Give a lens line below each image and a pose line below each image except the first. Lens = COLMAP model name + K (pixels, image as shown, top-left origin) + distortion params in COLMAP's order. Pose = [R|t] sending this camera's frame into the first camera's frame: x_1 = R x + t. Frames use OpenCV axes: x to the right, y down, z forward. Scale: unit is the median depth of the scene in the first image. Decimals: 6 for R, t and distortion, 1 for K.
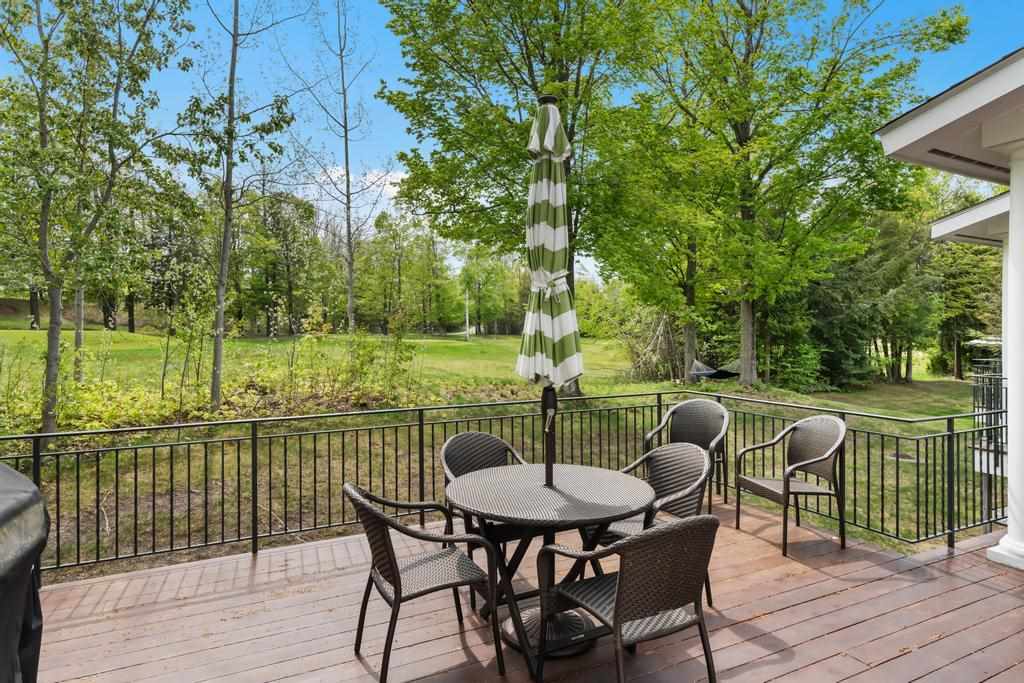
lens RADIAL K [[578.9, 0, 511.2], [0, 578.9, 338.4], [0, 0, 1]] dist [-0.001714, 0.000835]
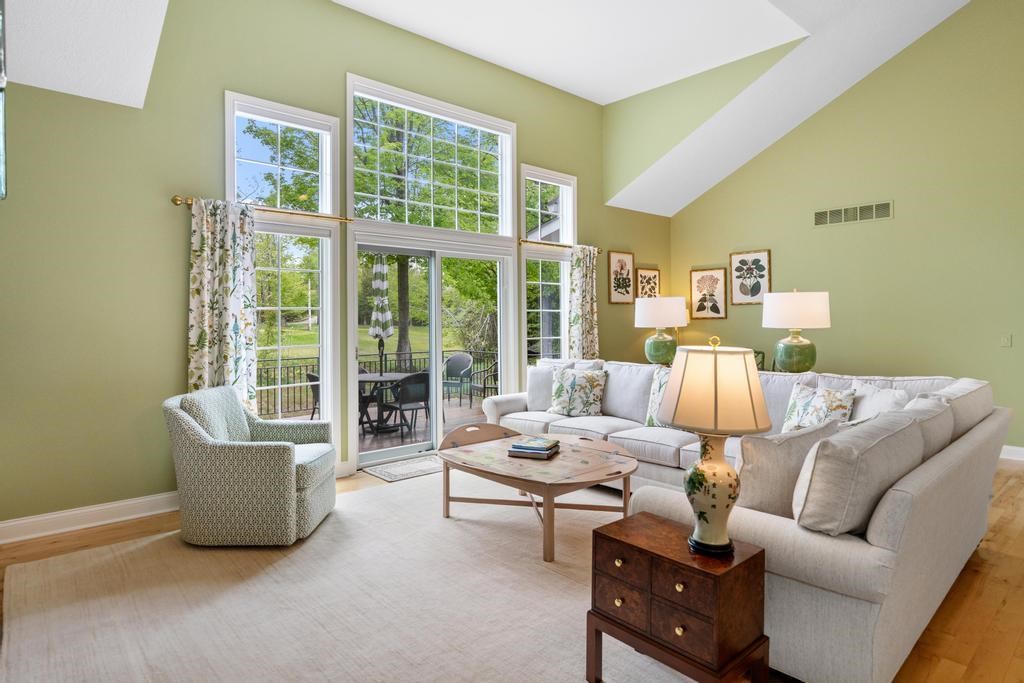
lens RADIAL K [[570.0, 0, 509.4], [0, 570.0, 316.9], [0, 0, 1]] dist [-0.002176, -0.000617]
pose [[0.964522, -0.001206, 0.263999, -0.055314], [0.006202, 0.999817, -0.018093, 0.028519], [-0.263929, 0.019088, 0.964353, -1.598509]]
